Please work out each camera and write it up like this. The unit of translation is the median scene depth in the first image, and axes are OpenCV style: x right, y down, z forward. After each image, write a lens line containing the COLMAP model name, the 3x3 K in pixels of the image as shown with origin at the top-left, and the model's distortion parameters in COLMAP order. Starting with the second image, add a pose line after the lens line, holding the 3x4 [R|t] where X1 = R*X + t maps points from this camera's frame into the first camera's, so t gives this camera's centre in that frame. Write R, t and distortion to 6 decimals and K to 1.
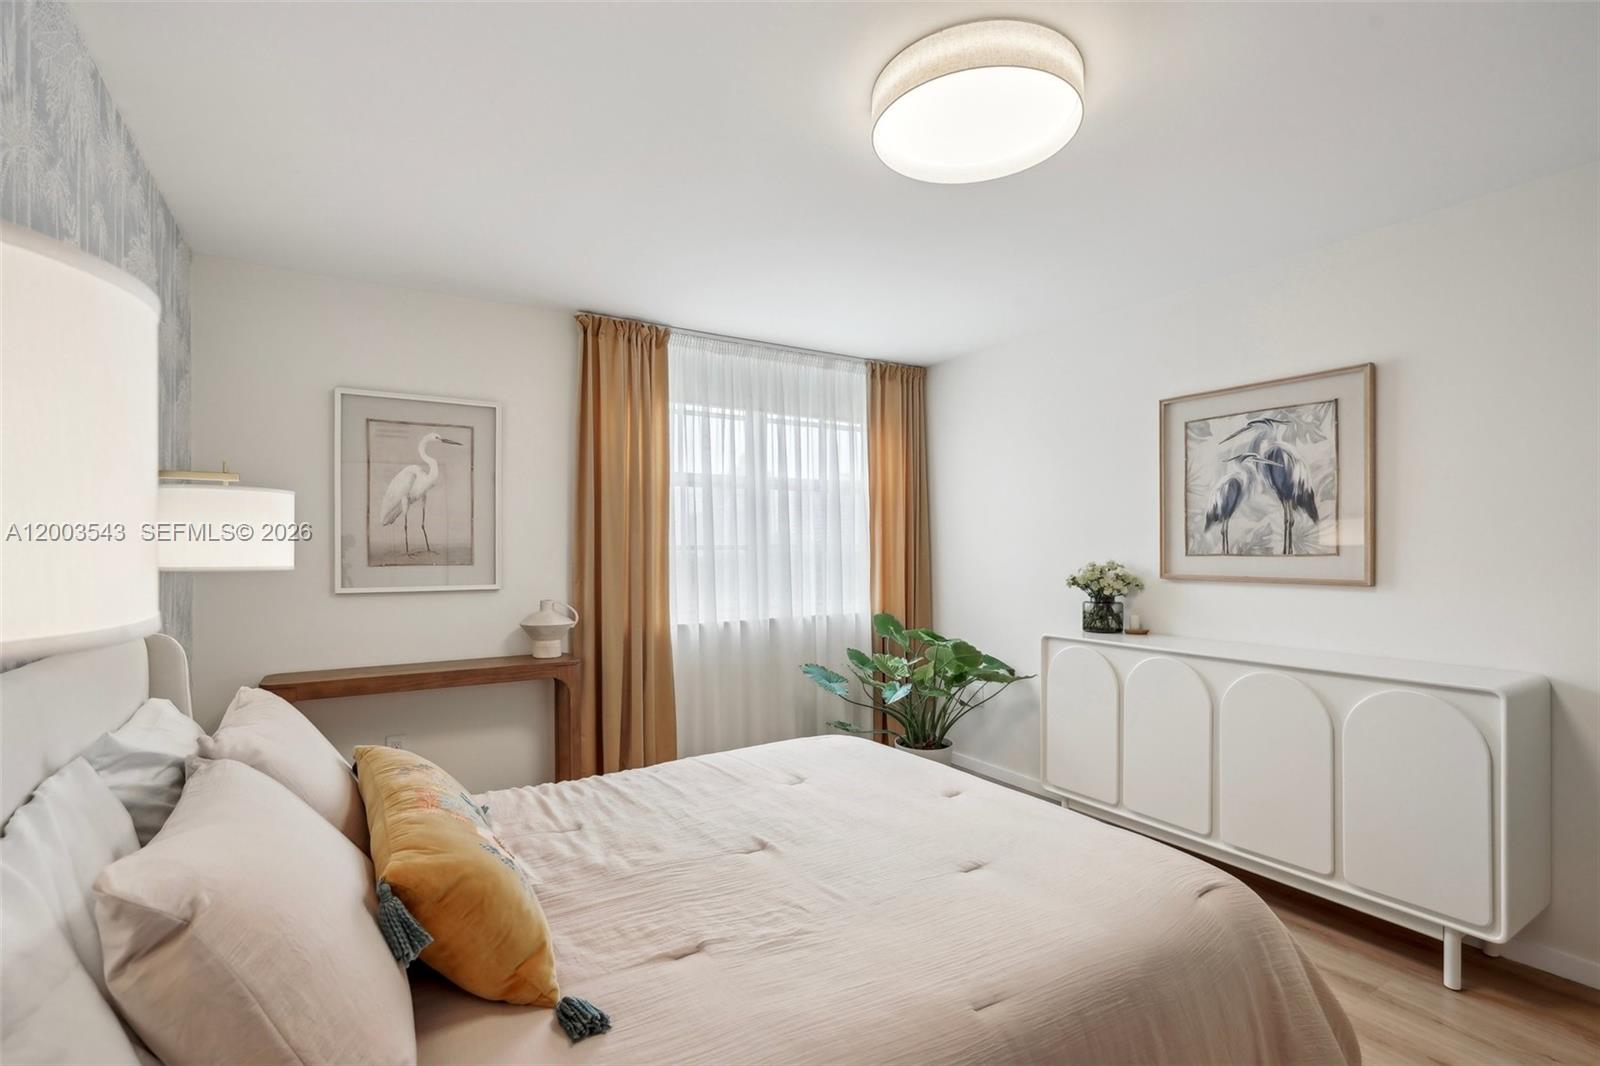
lens RADIAL K [[749.8, 0, 797.2], [0, 749.8, 541.1], [0, 0, 1]] dist [-0.005614, -0.000043]
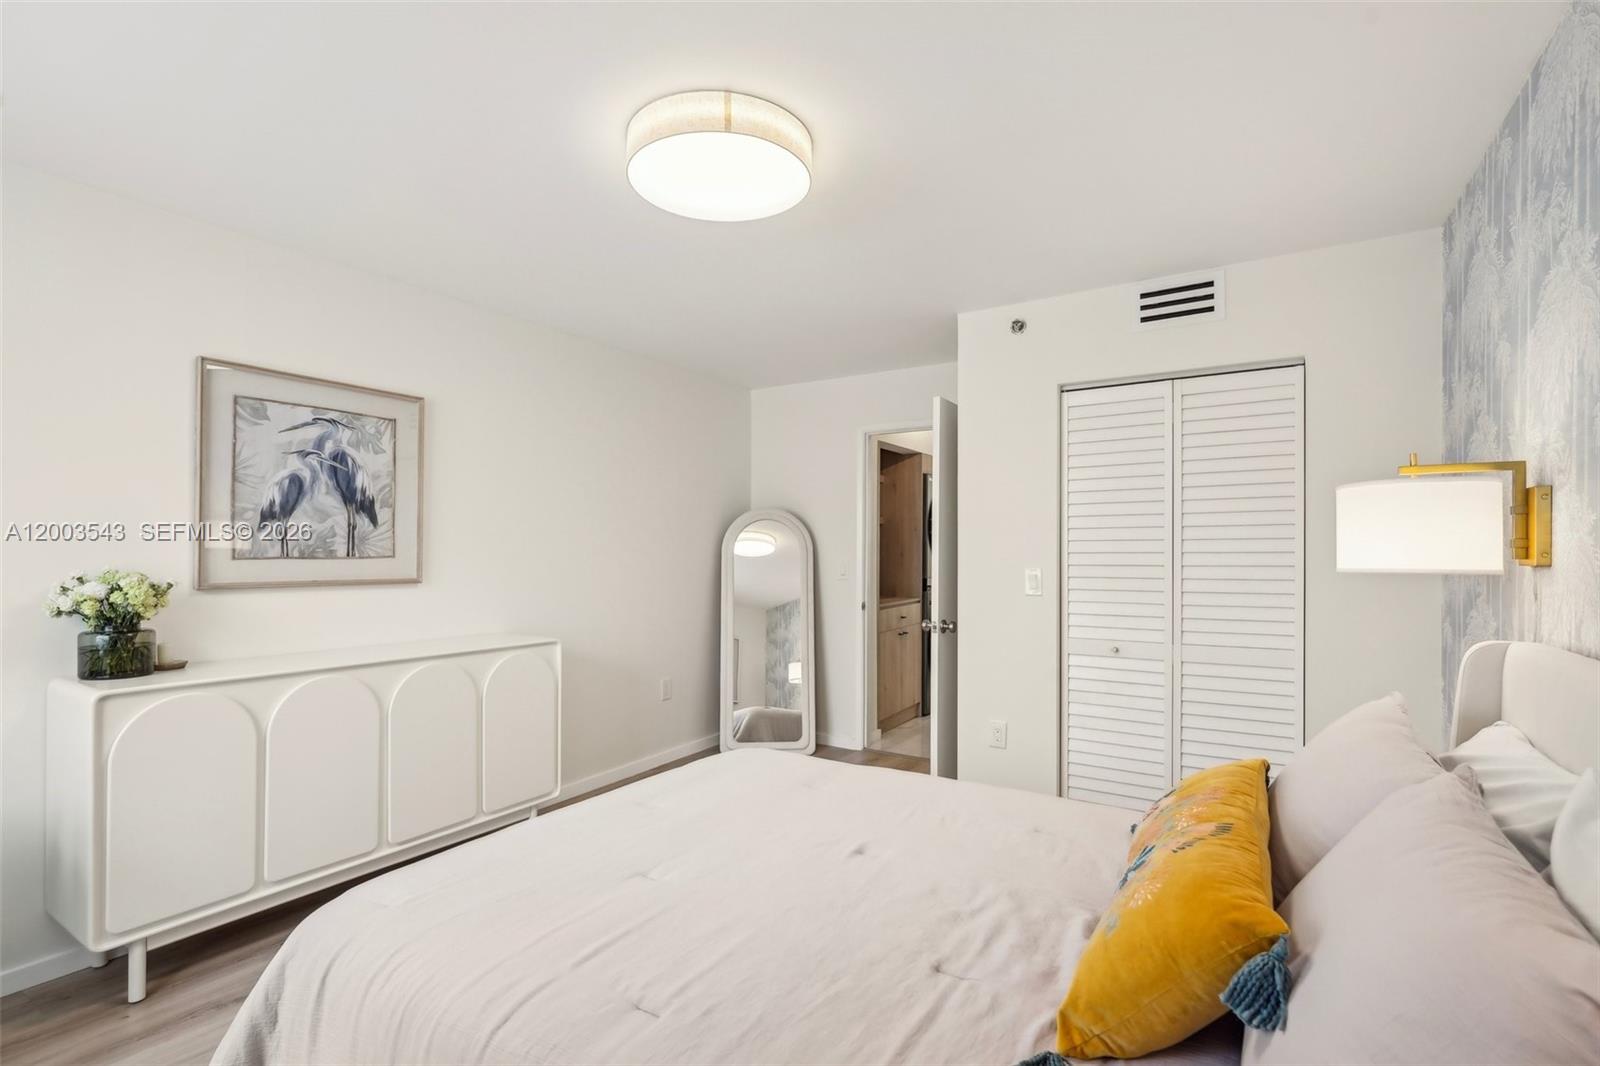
lens RADIAL K [[749.8, 0, 797.2], [0, 749.8, 541.1], [0, 0, 1]] dist [-0.005614, -0.000043]
pose [[-0.437767, 0.018206, 0.898904, -0.534071], [-0.008659, 0.999663, -0.024464, 0.015926], [-0.899047, -0.018493, -0.437462, 0.899147]]
